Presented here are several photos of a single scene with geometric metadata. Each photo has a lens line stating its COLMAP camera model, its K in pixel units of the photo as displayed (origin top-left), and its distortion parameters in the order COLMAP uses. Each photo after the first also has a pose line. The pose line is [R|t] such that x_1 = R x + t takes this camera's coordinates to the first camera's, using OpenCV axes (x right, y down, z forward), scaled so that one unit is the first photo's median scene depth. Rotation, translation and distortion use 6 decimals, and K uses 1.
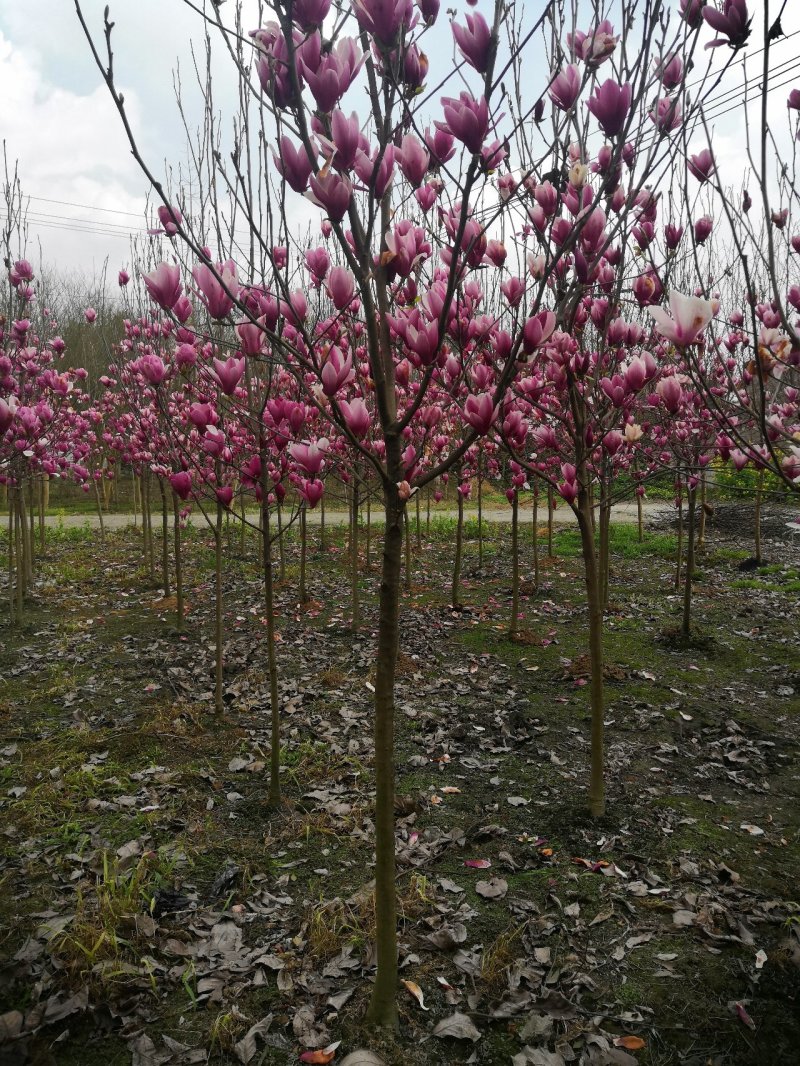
lens RADIAL K [[878.6, 0, 399.6], [0, 878.6, 531.6], [0, 0, 1]] dist [0.041964, 0.050856]
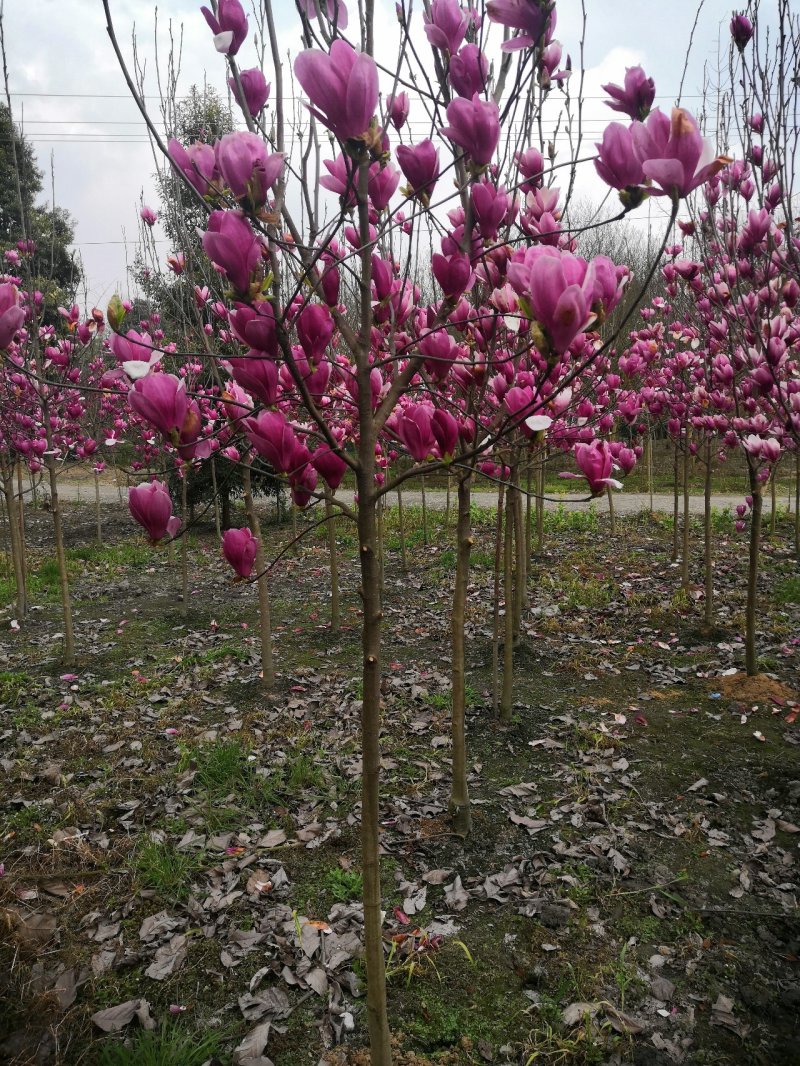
lens RADIAL K [[878.6, 0, 400.8], [0, 878.6, 531.7], [0, 0, 1]] dist [0.041964, 0.050856]
pose [[0.860114, 0.049635, -0.507681, -0.066291], [-0.029775, 0.998443, 0.047170, -0.013670], [0.509231, -0.025455, 0.860253, 0.155785]]
